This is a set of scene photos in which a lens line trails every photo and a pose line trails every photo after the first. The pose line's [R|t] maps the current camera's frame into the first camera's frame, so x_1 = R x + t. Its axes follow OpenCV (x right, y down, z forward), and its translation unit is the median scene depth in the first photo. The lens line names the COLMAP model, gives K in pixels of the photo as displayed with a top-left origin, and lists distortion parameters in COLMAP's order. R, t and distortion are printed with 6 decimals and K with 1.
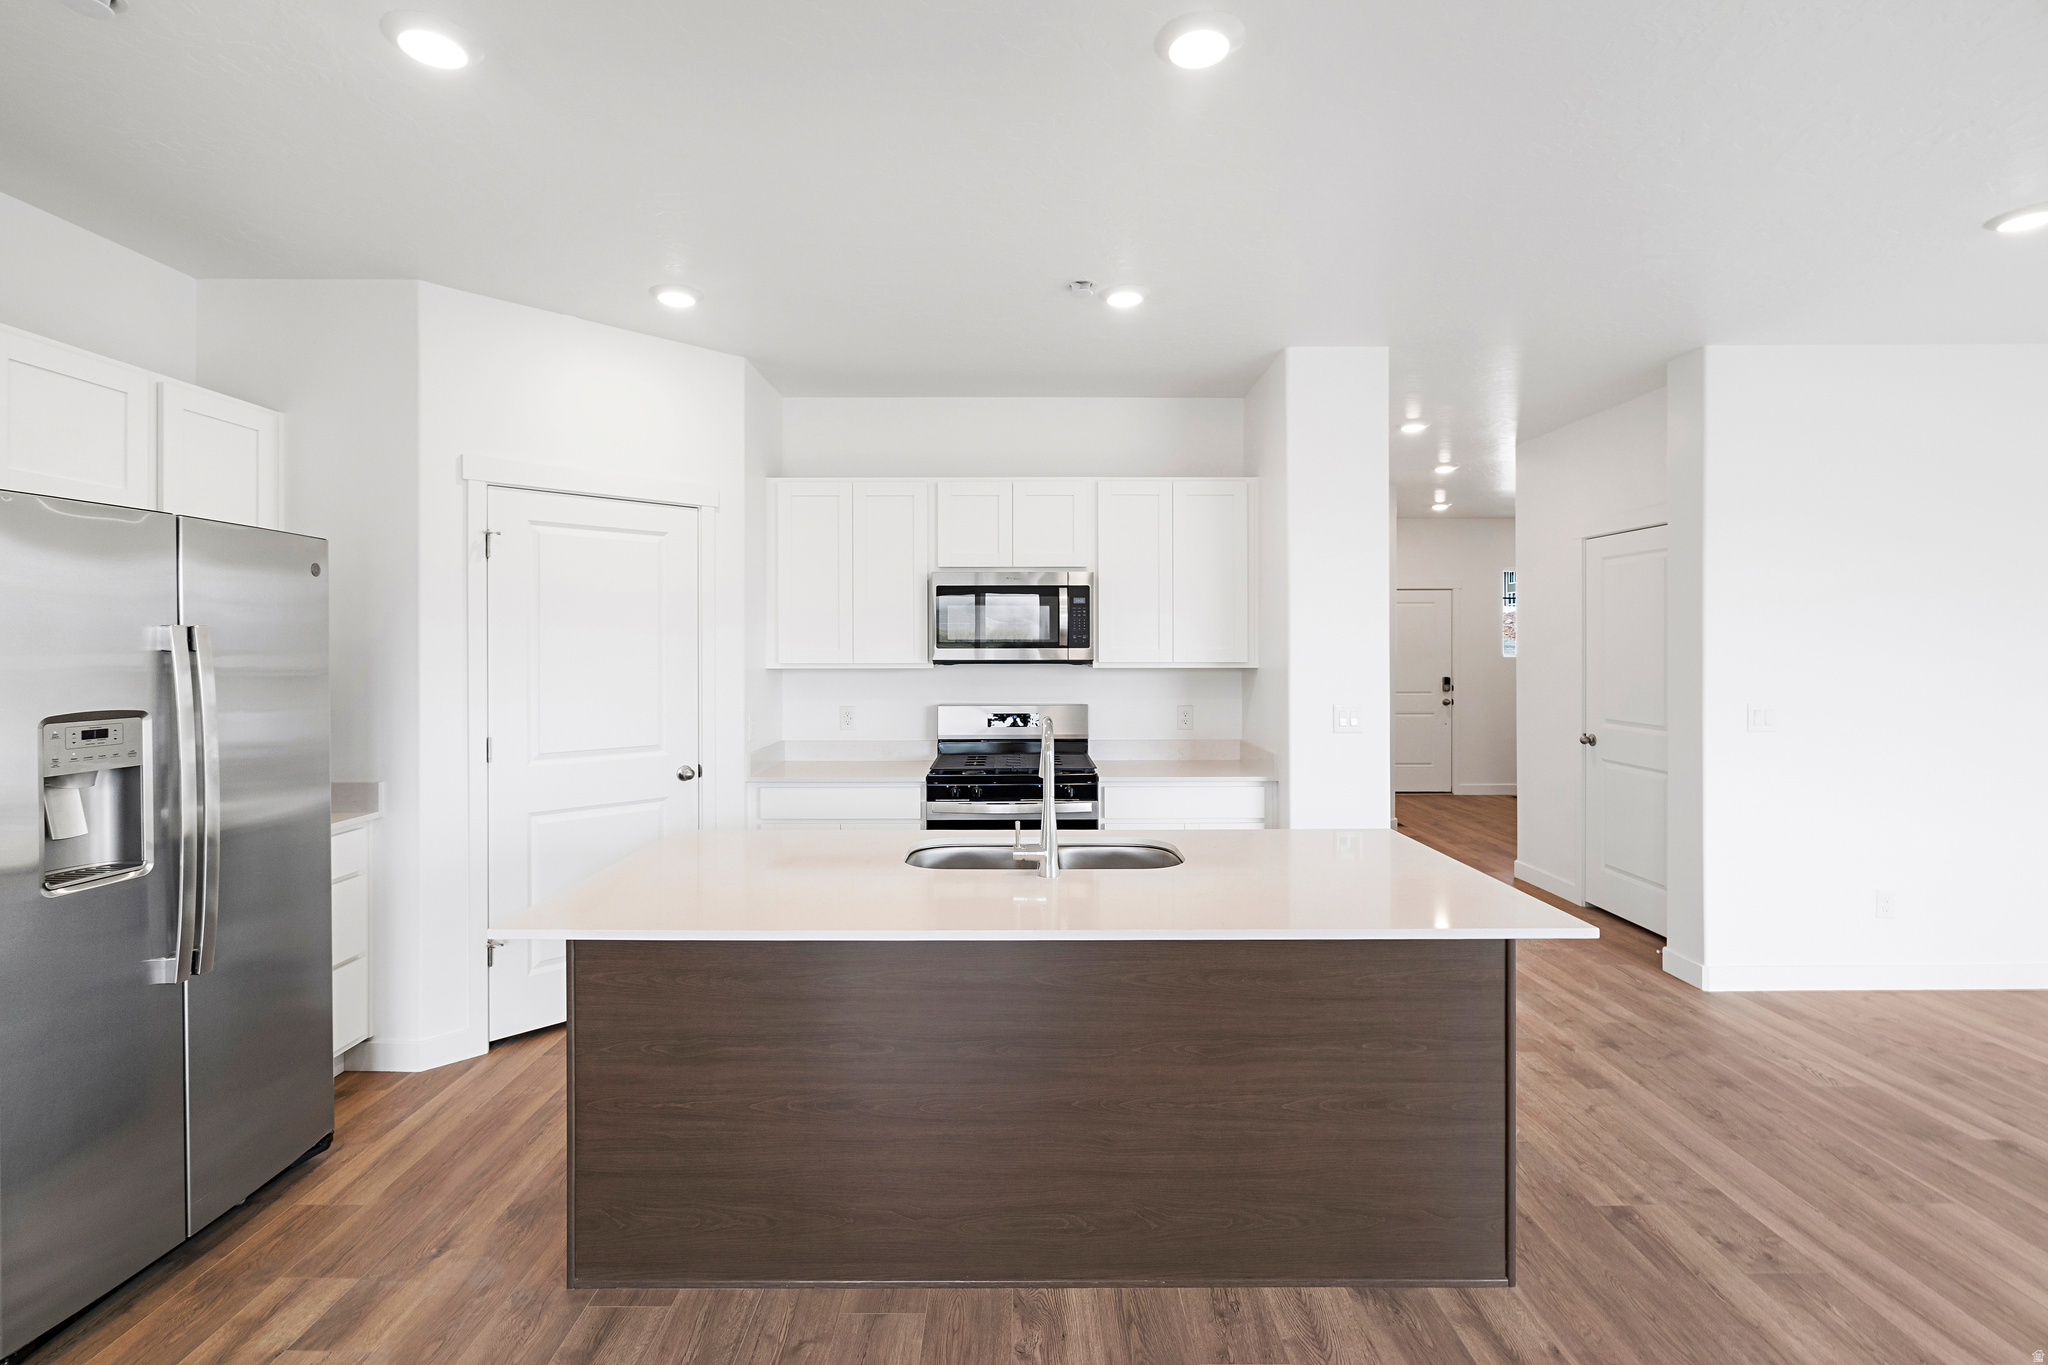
lens RADIAL K [[934.1, 0, 1015.9], [0, 934.1, 651.8], [0, 0, 1]] dist [-0.002152, 0.000113]
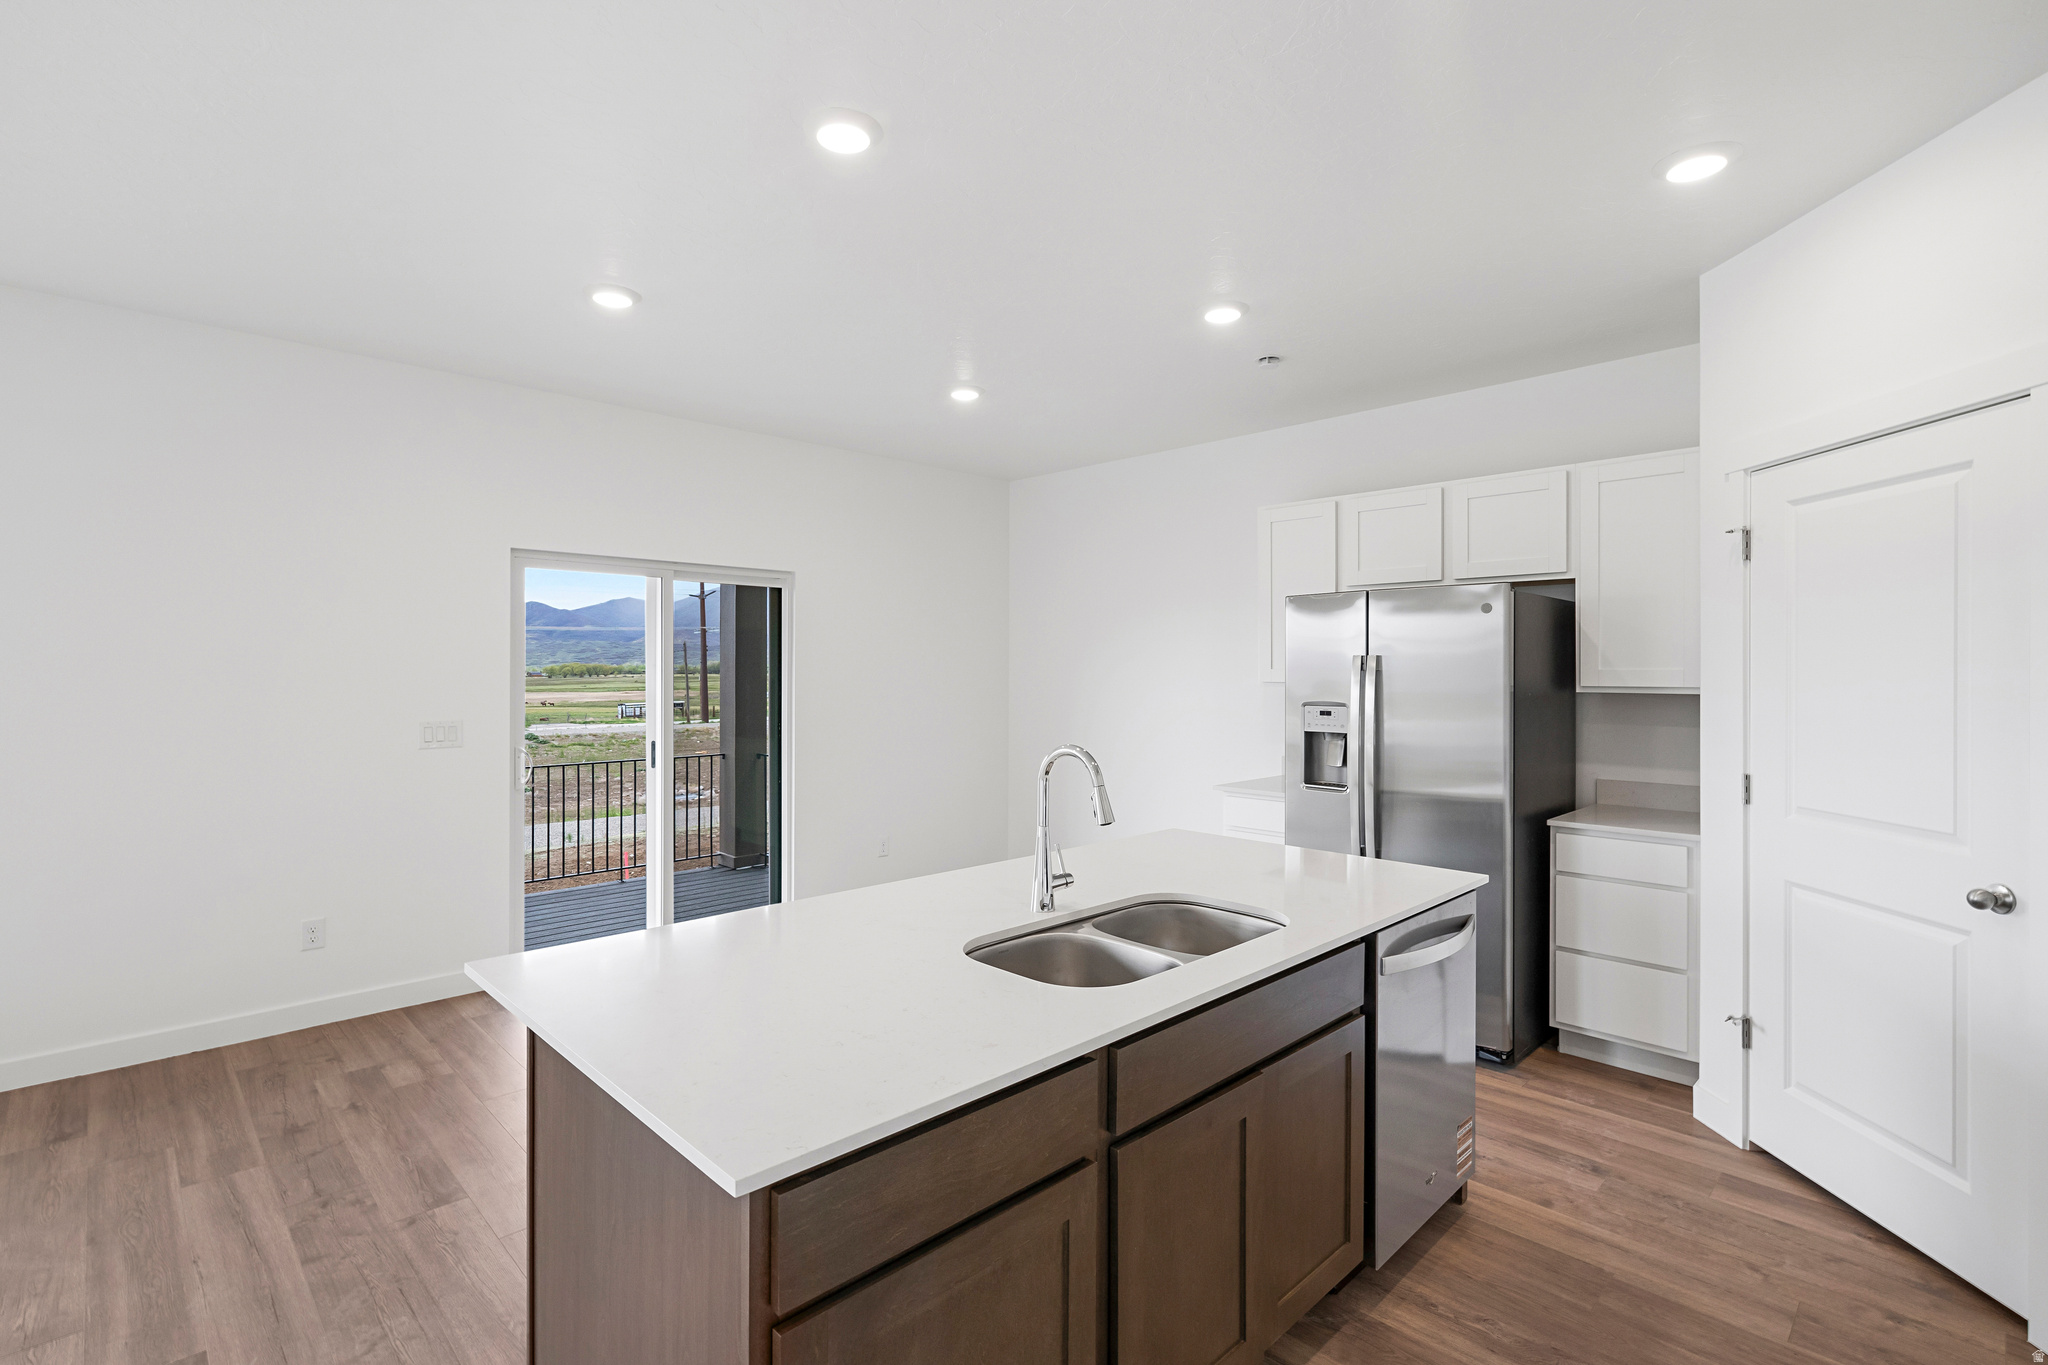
lens RADIAL K [[942.7, 0, 1019.6], [0, 942.7, 673.8], [0, 0, 1]] dist [-0.003315, 0.000584]
pose [[-0.712508, -0.000362, -0.701664, 0.697191], [-0.003043, 0.999992, 0.002573, 0.002539], [0.701657, 0.003969, -0.712503, 1.618401]]
